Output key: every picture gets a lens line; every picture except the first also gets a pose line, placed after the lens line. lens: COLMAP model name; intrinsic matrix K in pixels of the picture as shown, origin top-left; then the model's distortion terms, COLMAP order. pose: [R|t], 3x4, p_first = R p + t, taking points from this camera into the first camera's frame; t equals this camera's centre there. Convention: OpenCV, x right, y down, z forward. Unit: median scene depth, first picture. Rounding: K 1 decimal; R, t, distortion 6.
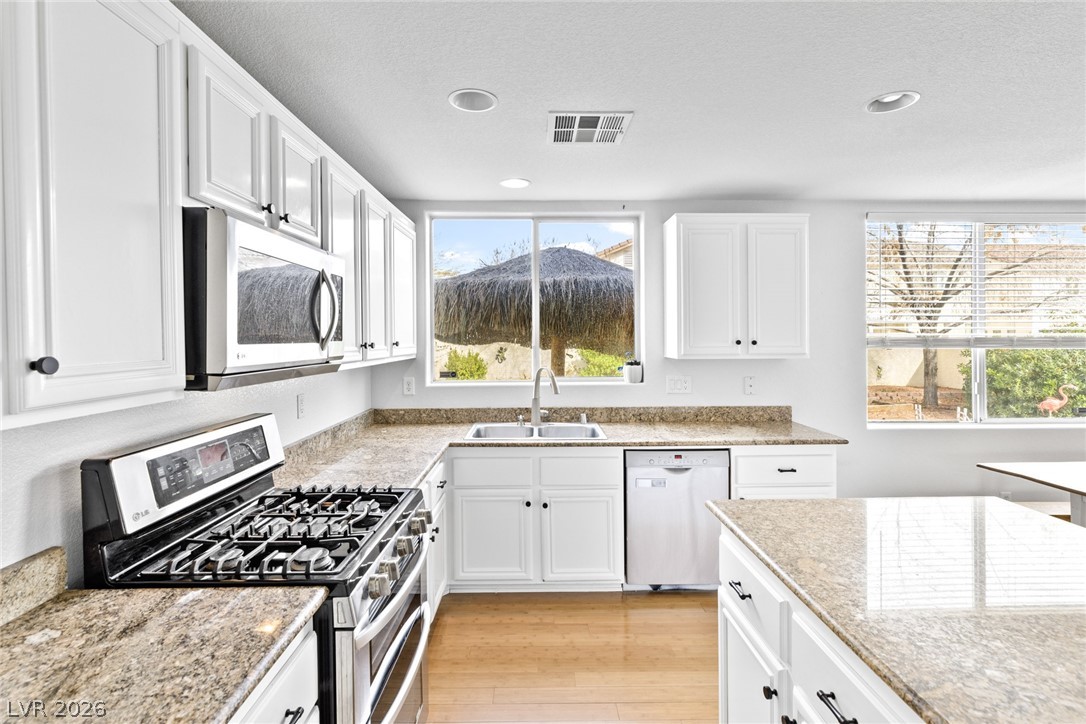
lens RADIAL K [[512.8, 0, 545.2], [0, 512.8, 347.0], [0, 0, 1]] dist [0.000611, -0.000068]
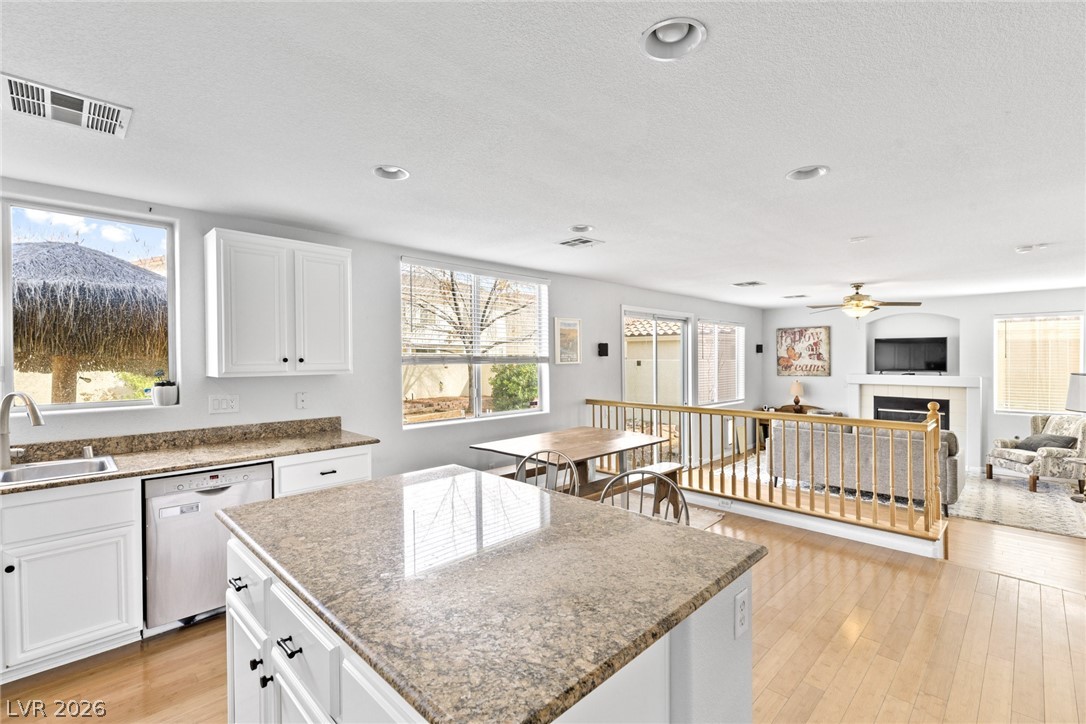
lens RADIAL K [[485.7, 0, 543.0], [0, 485.7, 362.0], [0, 0, 1]] dist [0.002979, 0.001258]
pose [[0.720433, -0.005387, 0.693504, 0.063366], [0.014243, 0.999874, -0.007030, 0.009798], [-0.693379, 0.014942, 0.720419, -0.094139]]
